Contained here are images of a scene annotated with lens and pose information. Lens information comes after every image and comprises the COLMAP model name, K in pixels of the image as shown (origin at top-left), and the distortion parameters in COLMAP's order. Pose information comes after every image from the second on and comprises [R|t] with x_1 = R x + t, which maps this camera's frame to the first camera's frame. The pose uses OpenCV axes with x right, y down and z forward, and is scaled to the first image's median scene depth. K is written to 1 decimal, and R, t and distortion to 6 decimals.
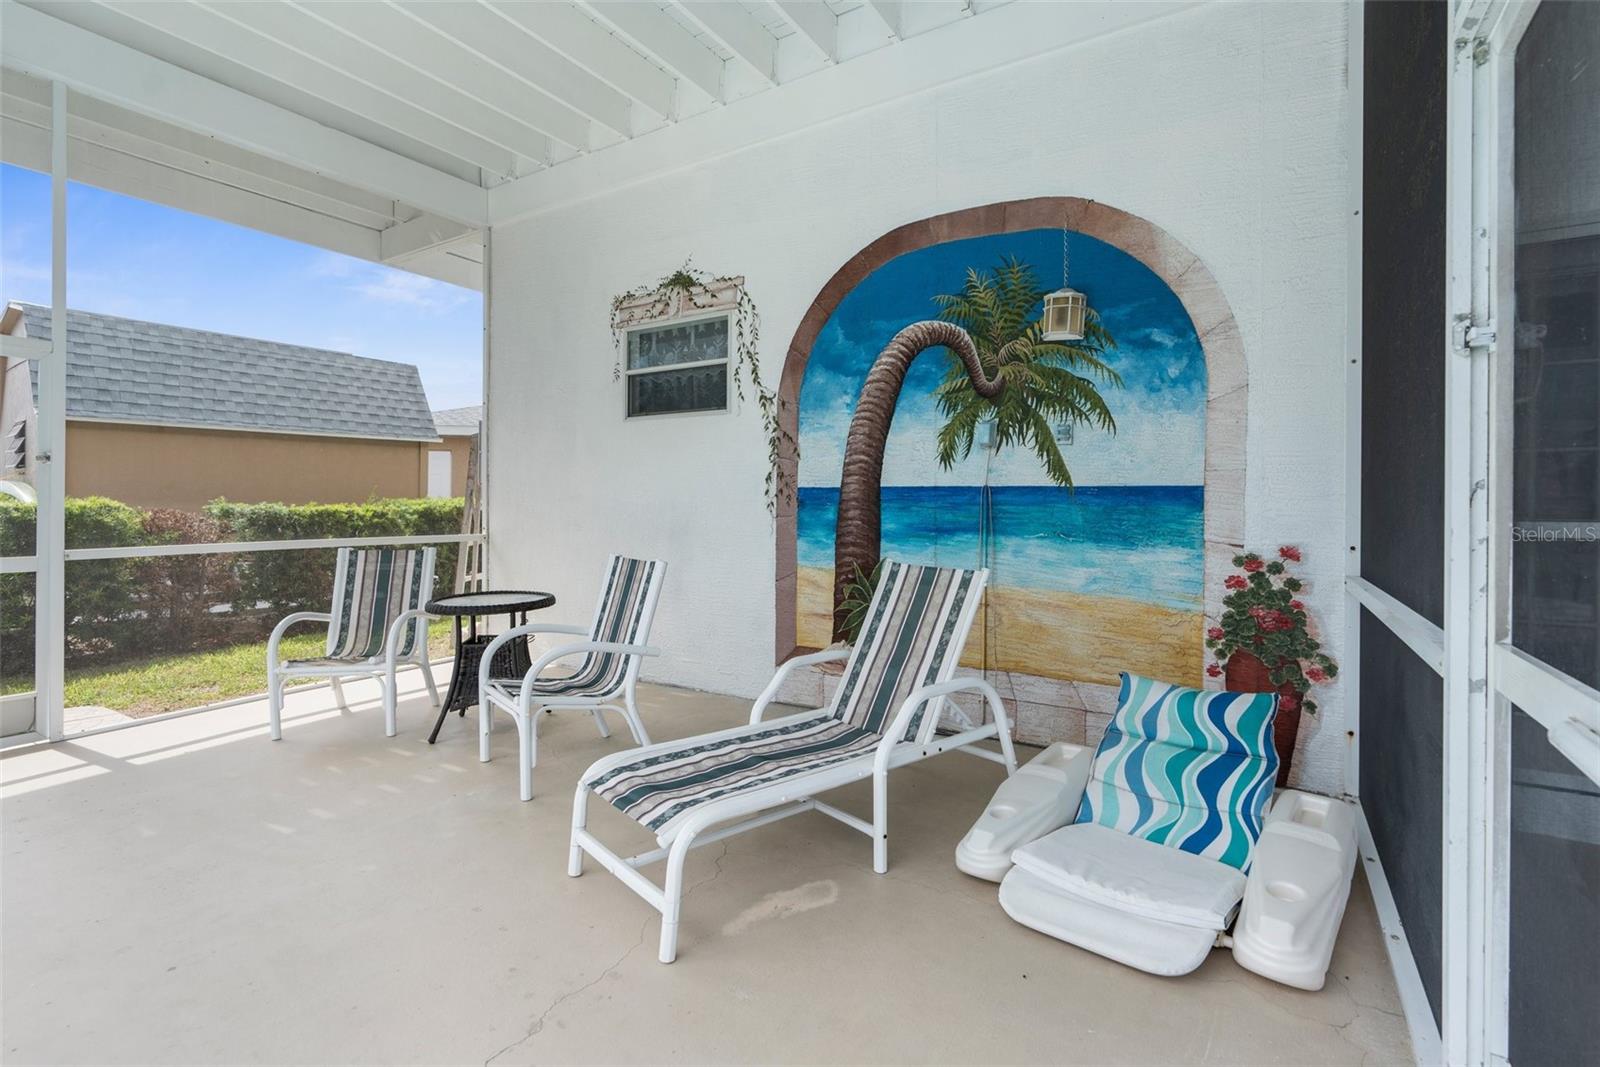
lens RADIAL K [[759.7, 0, 819.1], [0, 759.7, 506.1], [0, 0, 1]] dist [-0.005878, 0.000564]
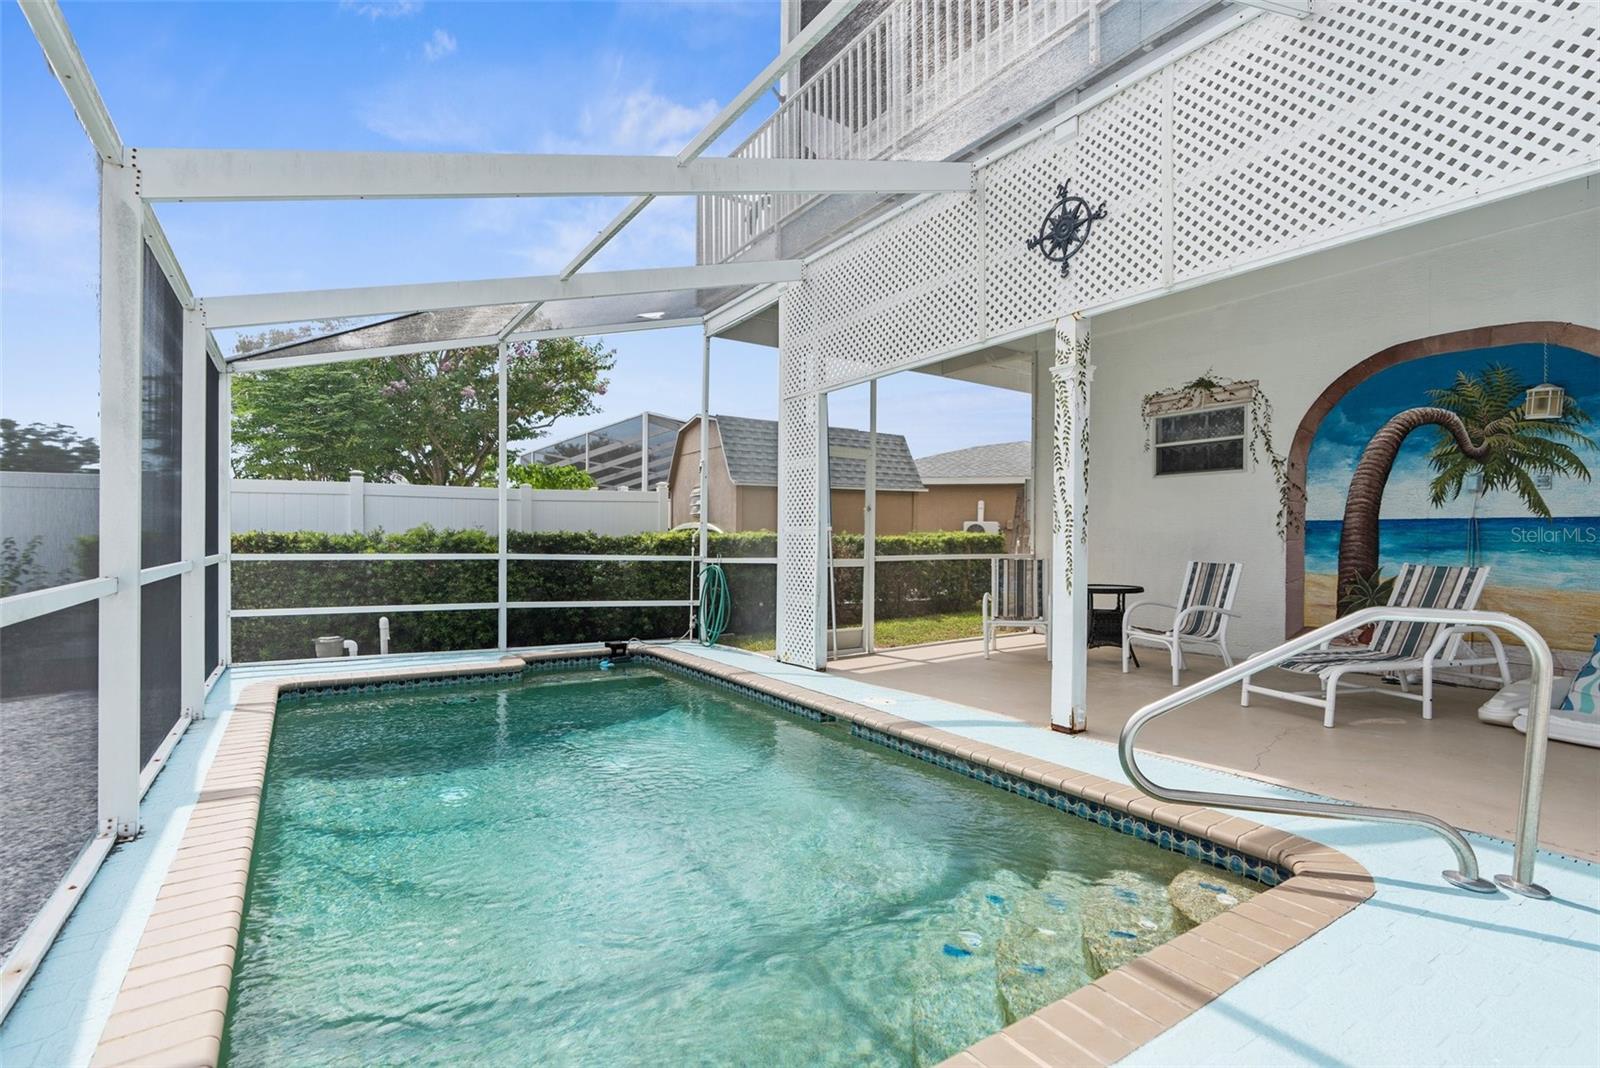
lens RADIAL K [[759.7, 0, 795.2], [0, 759.7, 545.7], [0, 0, 1]] dist [-0.005878, 0.000564]
pose [[0.908166, 0.002669, -0.418603, -0.351669], [-0.001214, 0.999992, 0.003742, 0.022939], [0.418609, -0.002891, 0.908162, -0.866332]]
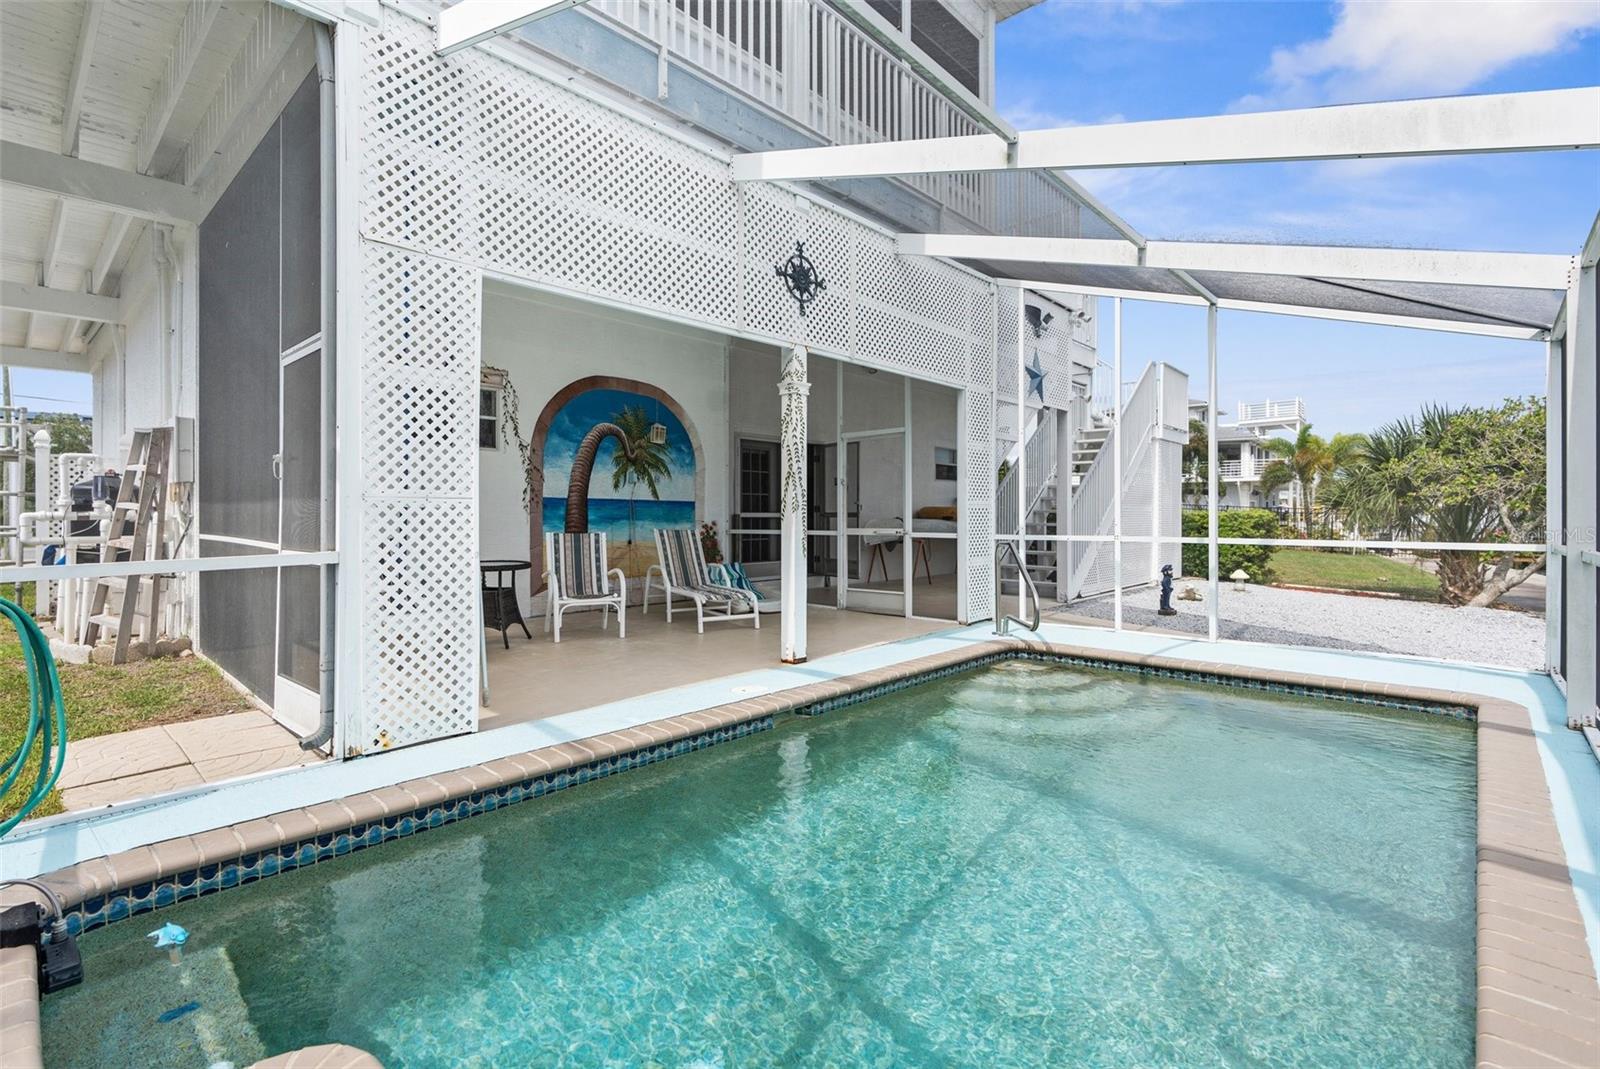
lens RADIAL K [[759.7, 0, 805.7], [0, 759.7, 521.1], [0, 0, 1]] dist [-0.005878, 0.000564]
pose [[0.171001, -0.010452, 0.985215, -1.927086], [-0.001447, 0.999940, 0.010859, 0.013561], [-0.985270, -0.003282, 0.170976, 0.064913]]
